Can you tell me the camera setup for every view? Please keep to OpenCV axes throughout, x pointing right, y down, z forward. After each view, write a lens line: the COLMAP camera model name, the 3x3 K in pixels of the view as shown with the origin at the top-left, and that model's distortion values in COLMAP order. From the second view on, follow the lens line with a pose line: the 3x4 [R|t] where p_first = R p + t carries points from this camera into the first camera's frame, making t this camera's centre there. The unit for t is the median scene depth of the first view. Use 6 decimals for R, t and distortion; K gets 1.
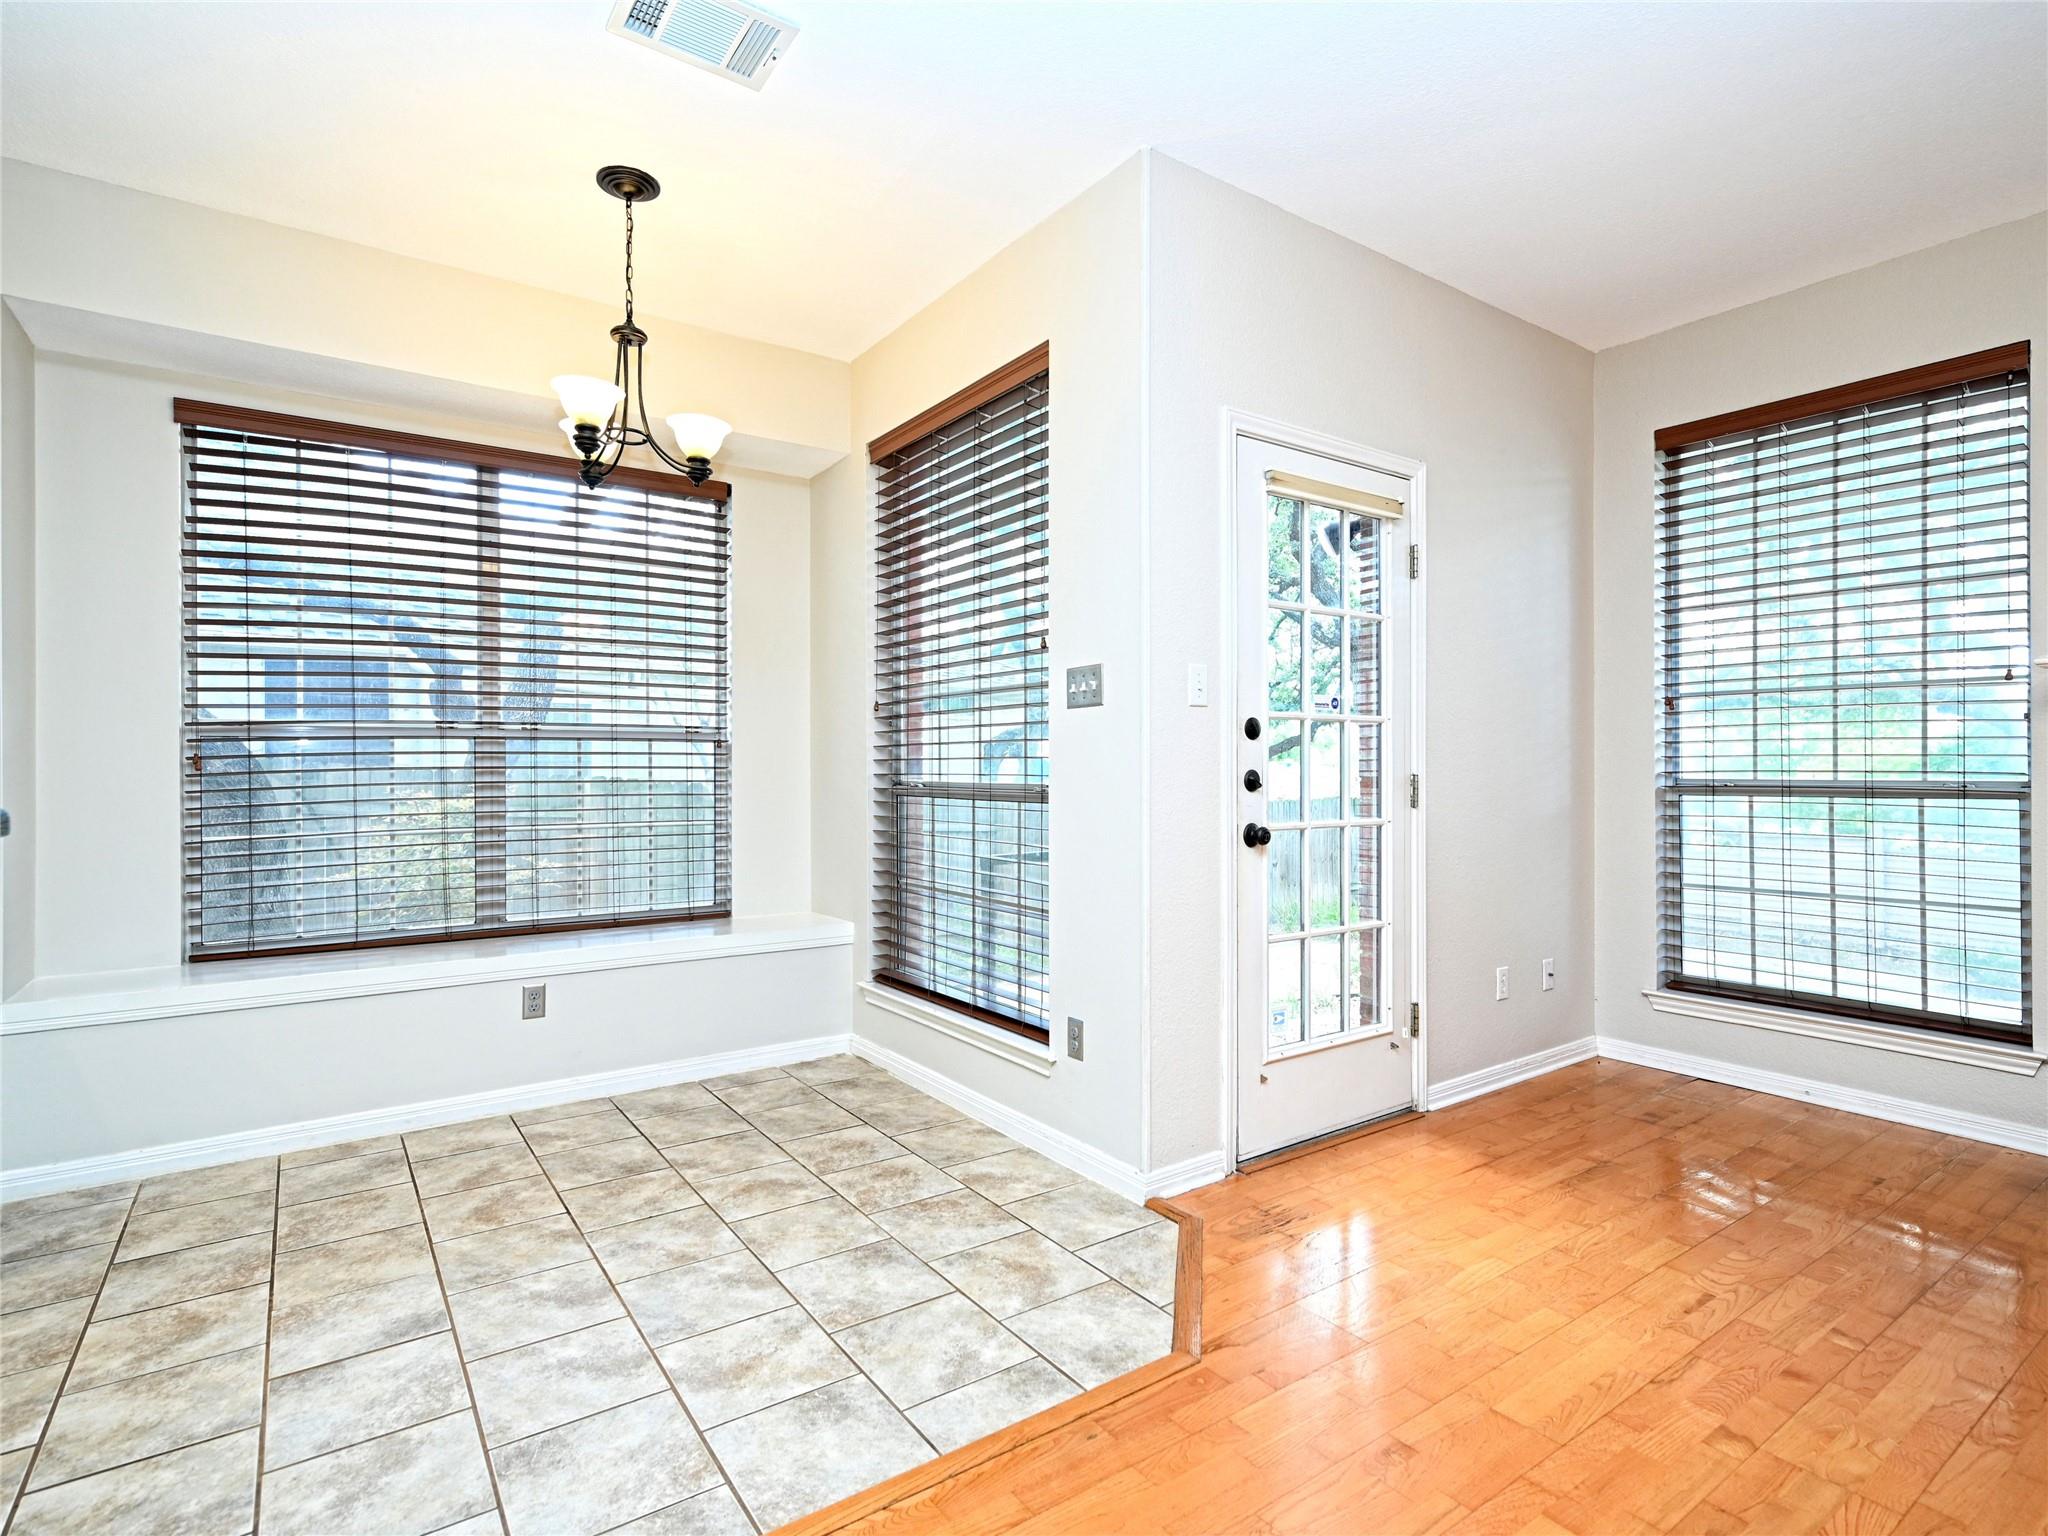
lens RADIAL K [[1031.1, 0, 1022.9], [0, 1031.1, 762.9], [0, 0, 1]] dist [-0.001403, 0.001768]
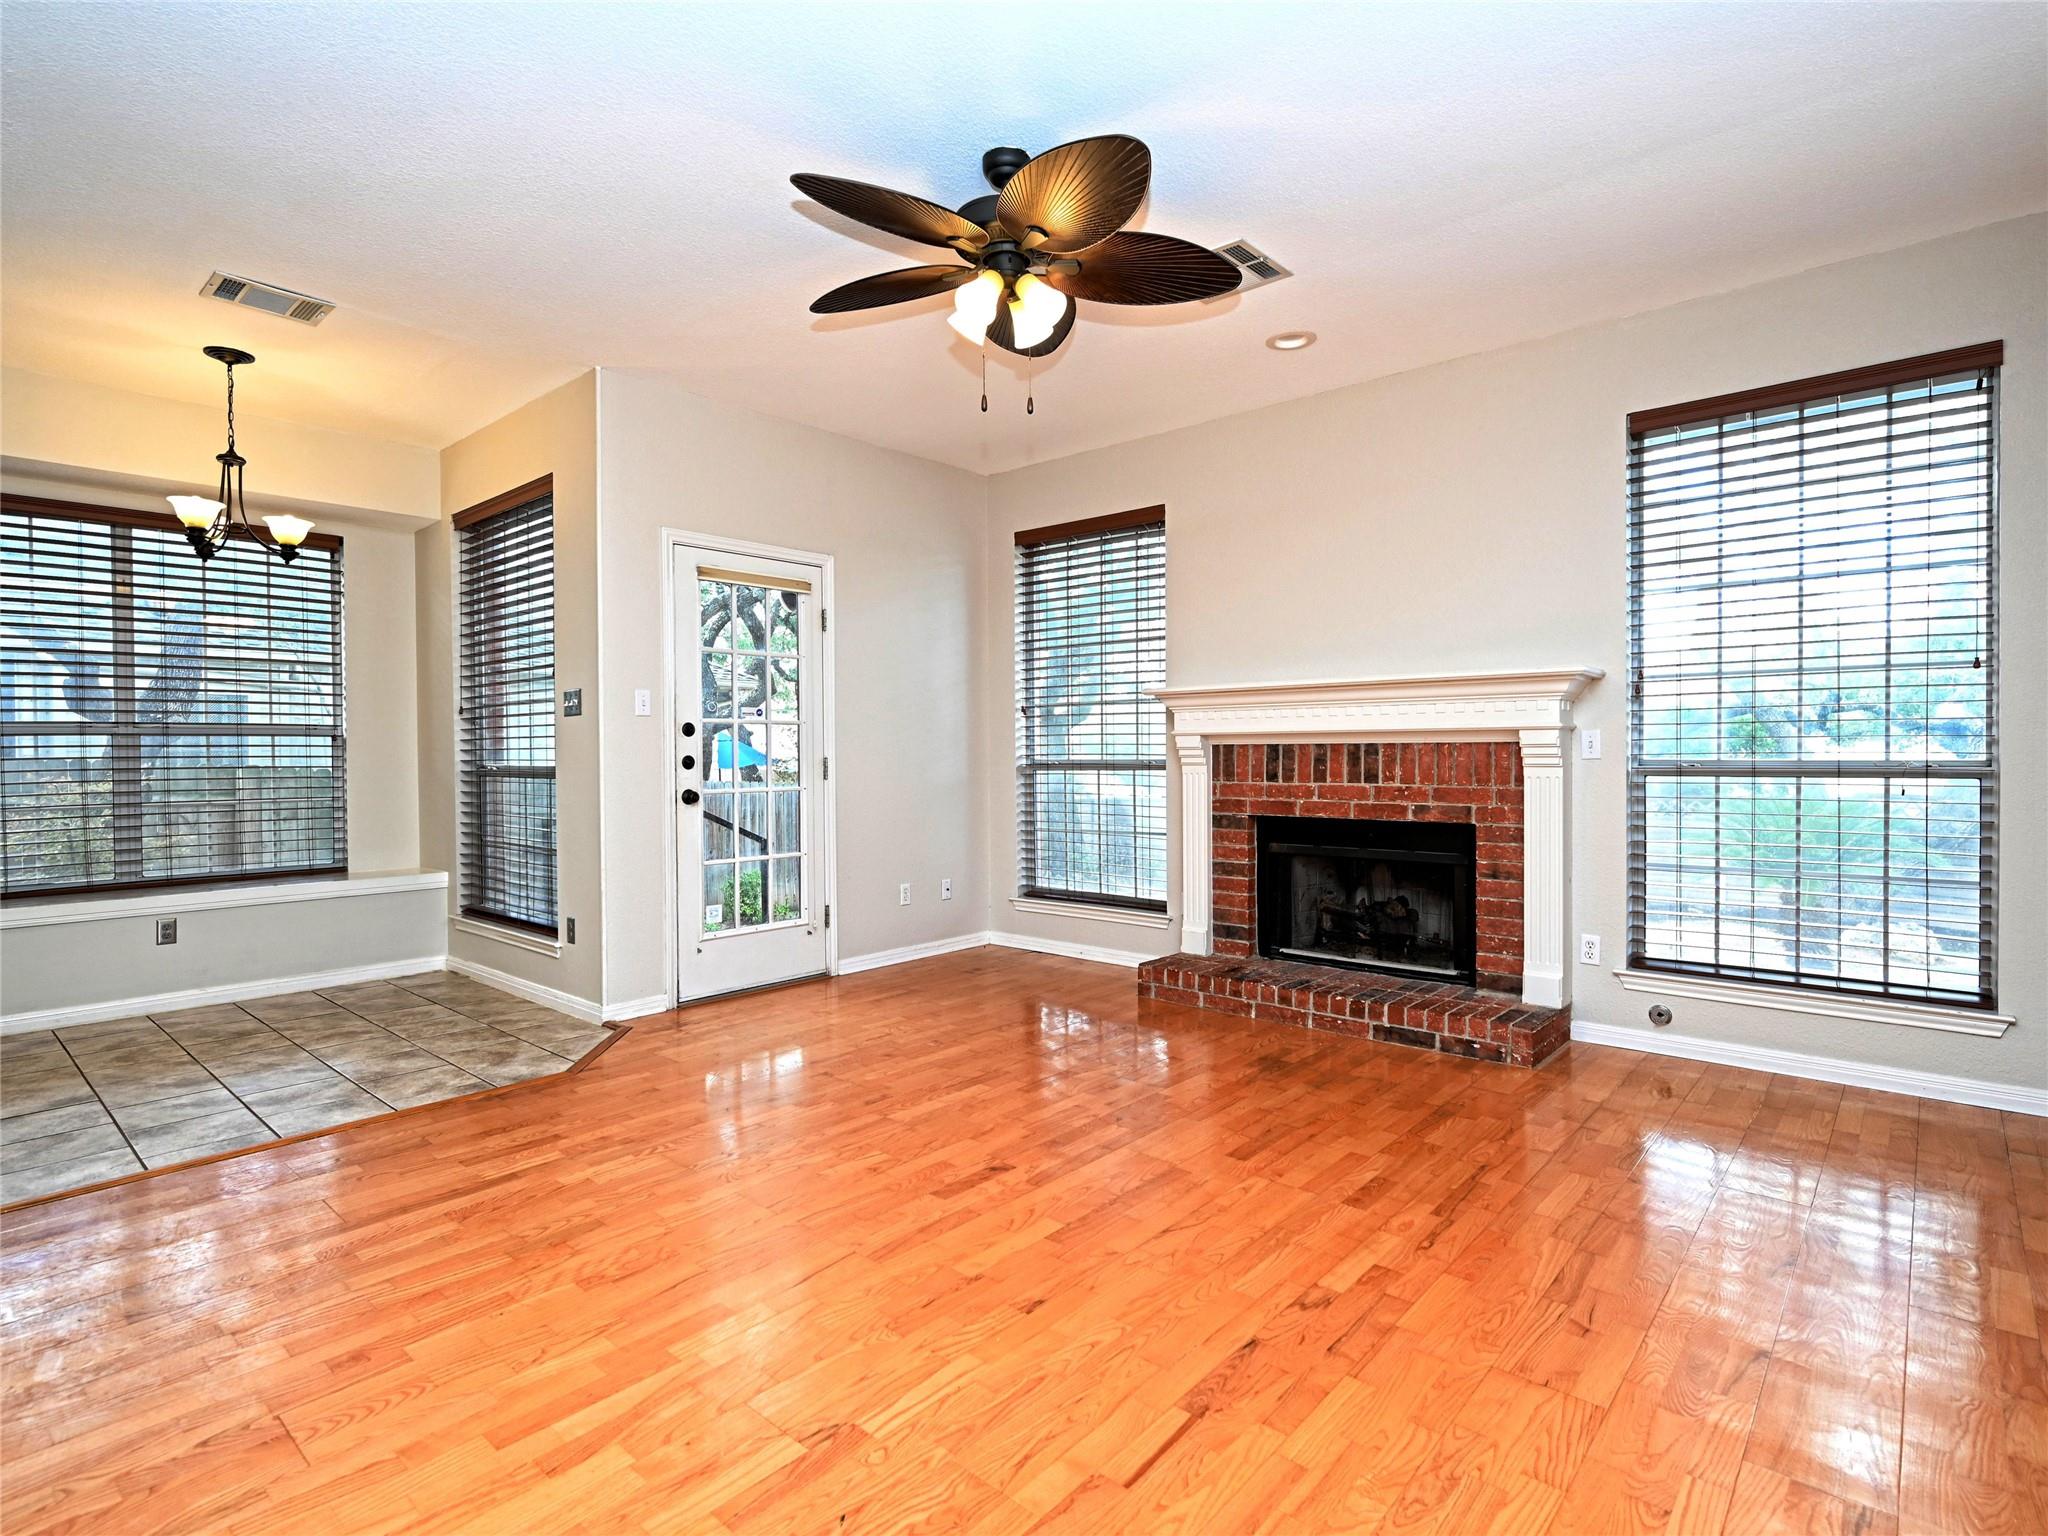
lens RADIAL K [[1031.1, 0, 1021.3], [0, 1031.1, 761.6], [0, 0, 1]] dist [-0.001403, 0.001768]
pose [[0.973520, -0.007829, 0.228469, 0.292659], [0.005241, 0.999915, 0.011931, -0.000321], [-0.228543, -0.010418, 0.973478, -0.538469]]
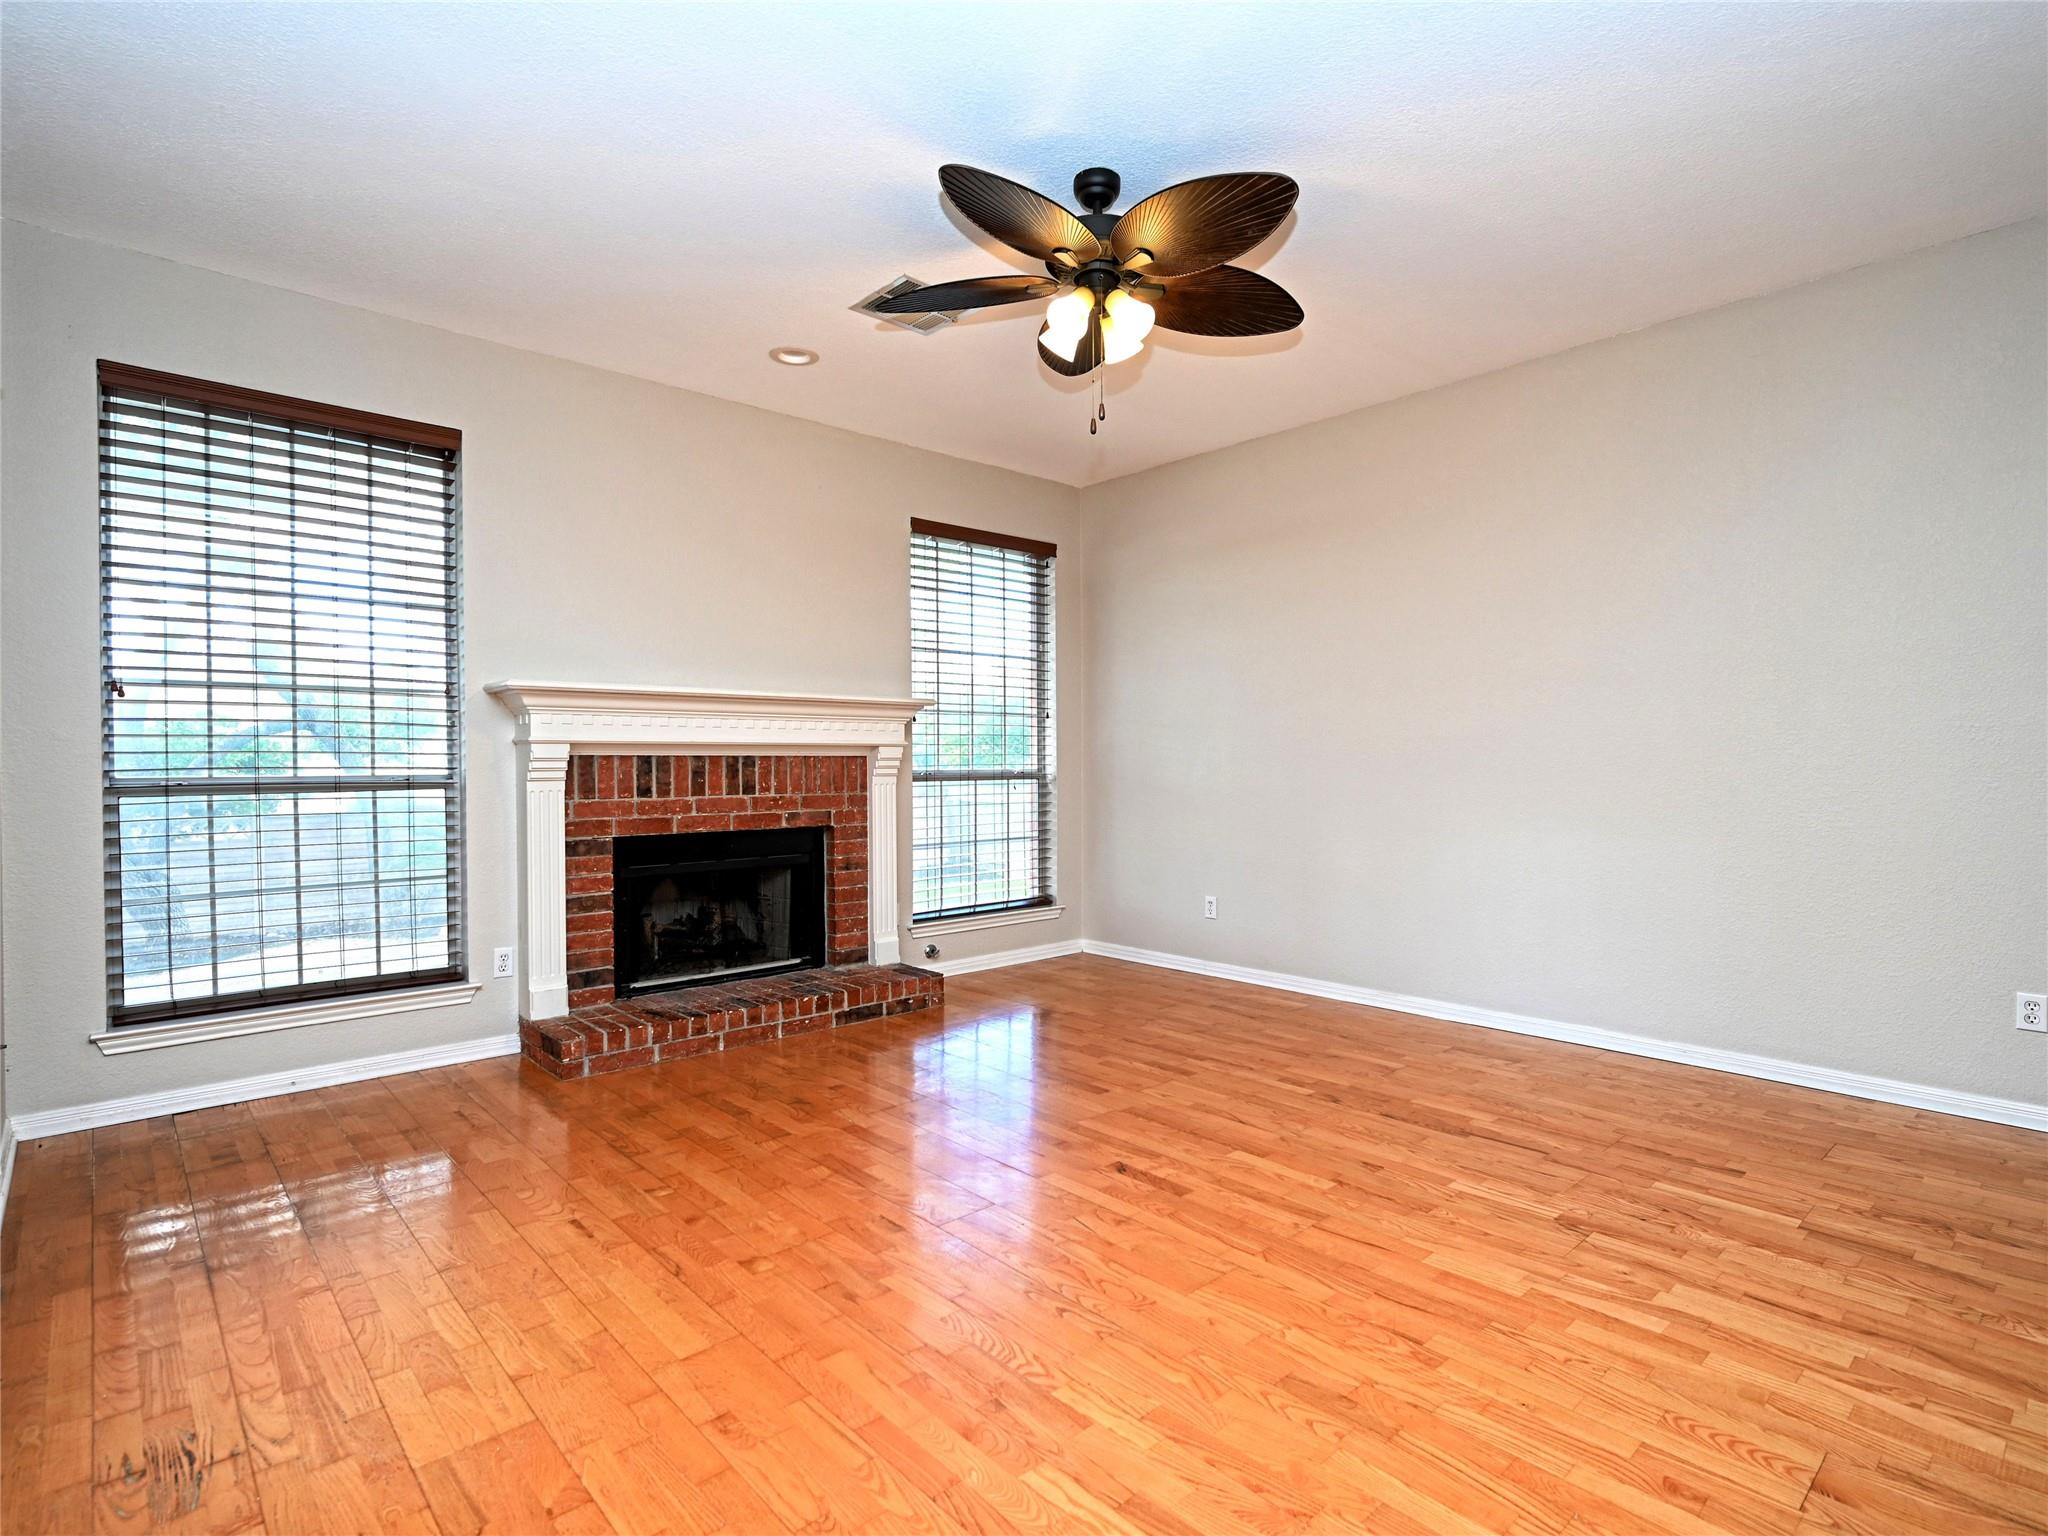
lens RADIAL K [[1031.1, 0, 1030.4], [0, 1031.1, 763.0], [0, 0, 1]] dist [-0.001403, 0.001768]
pose [[-0.124689, -0.001312, 0.992195, -0.331545], [0.000602, 0.999999, 0.001398, 0.002104], [-0.992196, 0.000772, -0.124688, 0.392140]]
